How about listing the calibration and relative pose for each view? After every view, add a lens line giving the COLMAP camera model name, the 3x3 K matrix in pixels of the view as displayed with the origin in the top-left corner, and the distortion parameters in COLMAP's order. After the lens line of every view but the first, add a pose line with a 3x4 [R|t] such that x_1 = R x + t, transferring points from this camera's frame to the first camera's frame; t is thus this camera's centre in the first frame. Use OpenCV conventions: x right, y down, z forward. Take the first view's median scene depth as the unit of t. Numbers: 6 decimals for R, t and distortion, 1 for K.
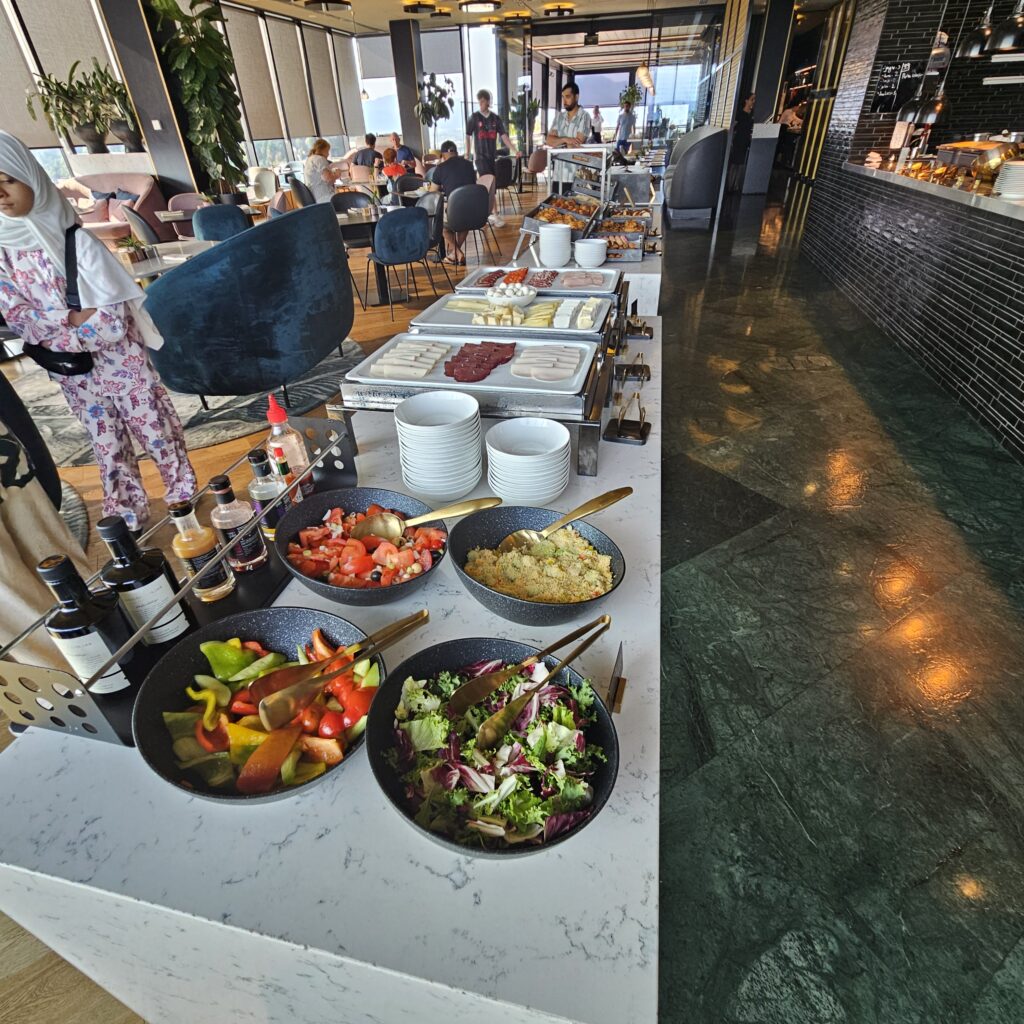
lens RADIAL K [[565.0, 0, 507.6], [0, 565.0, 511.1], [0, 0, 1]] dist [0.006518, -0.002066]
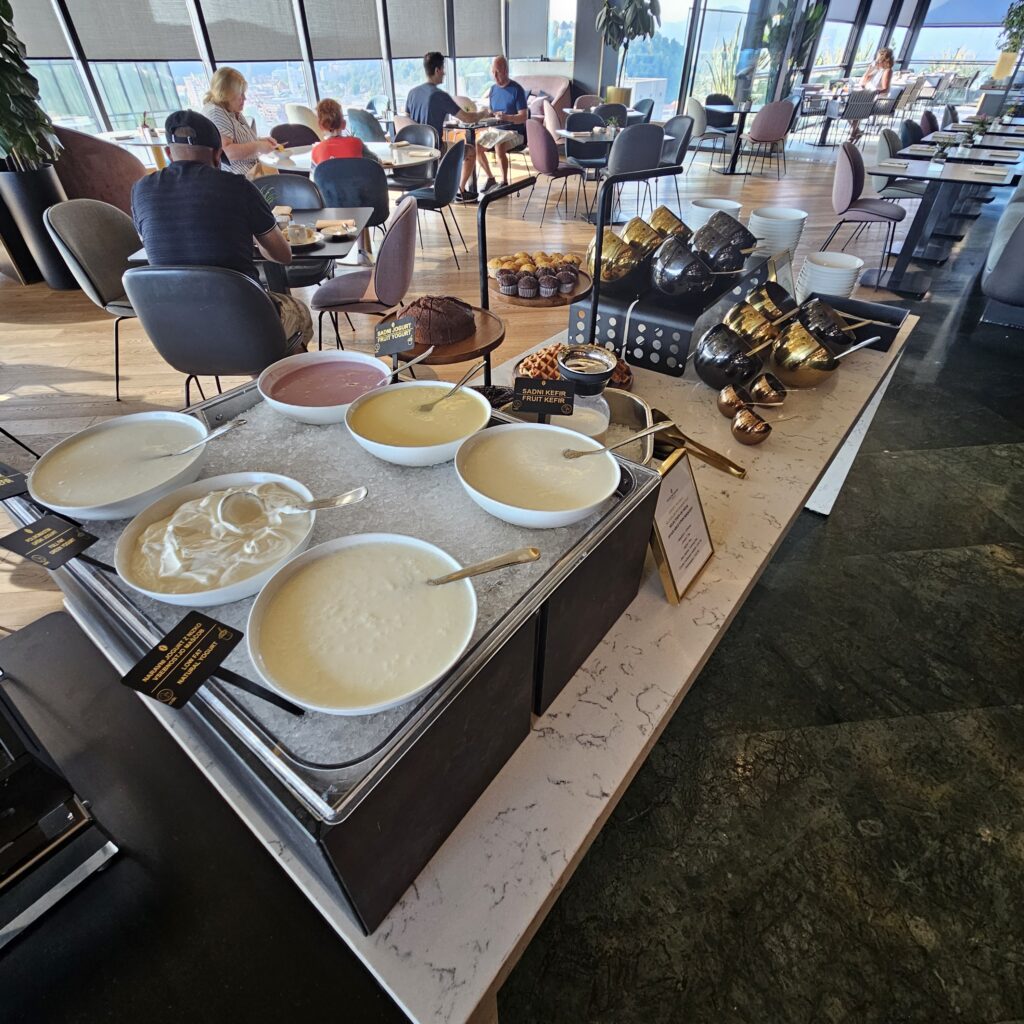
lens RADIAL K [[565.0, 0, 512.5], [0, 565.0, 510.4], [0, 0, 1]] dist [0.006518, -0.002066]
pose [[0.902846, 0.295824, -0.312020, 0.109544], [-0.265993, 0.954442, 0.135237, -0.251547], [0.337812, -0.039103, 0.940401, 0.359976]]
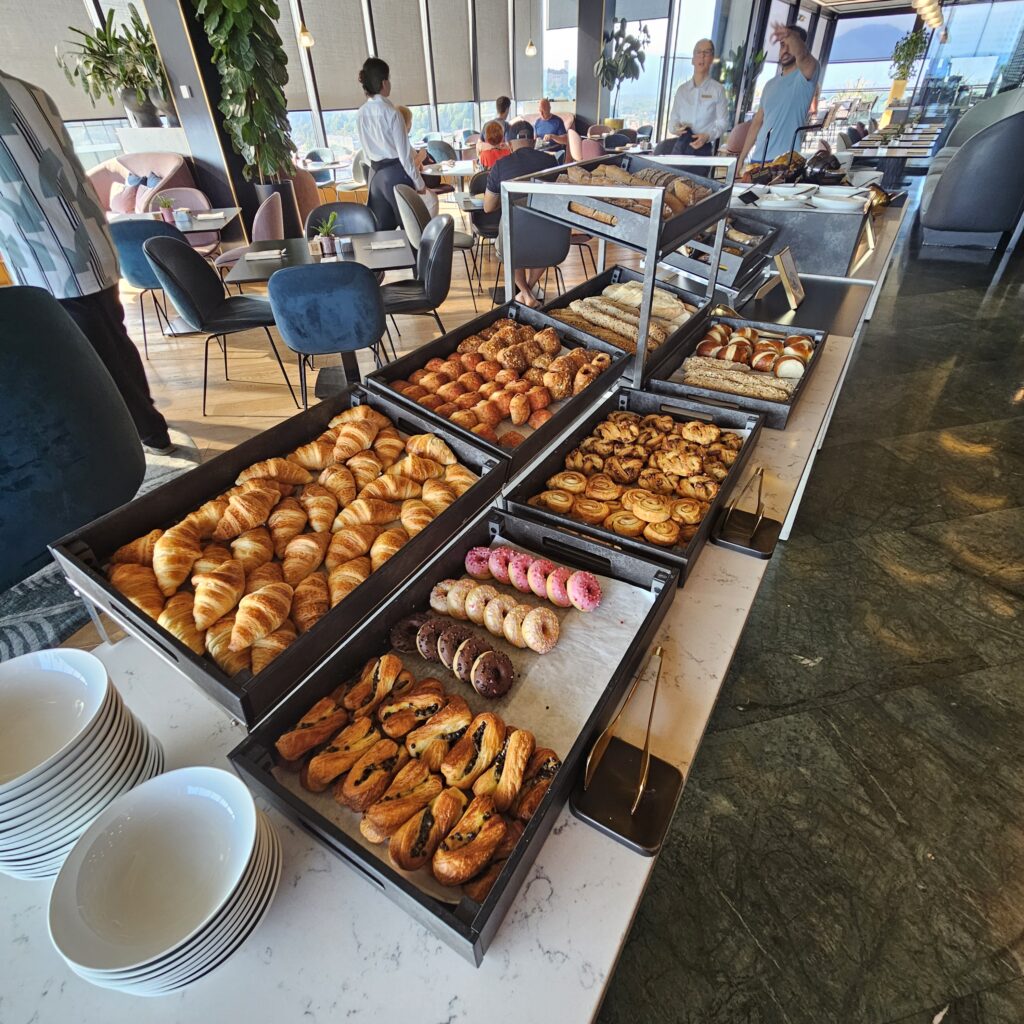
lens RADIAL K [[565.0, 0, 511.1], [0, 565.0, 508.3], [0, 0, 1]] dist [0.006518, -0.002066]
pose [[0.943591, 0.197073, -0.266081, 0.060467], [-0.185062, 0.980249, 0.069742, -0.134516], [0.274570, -0.016566, 0.961424, 0.190595]]
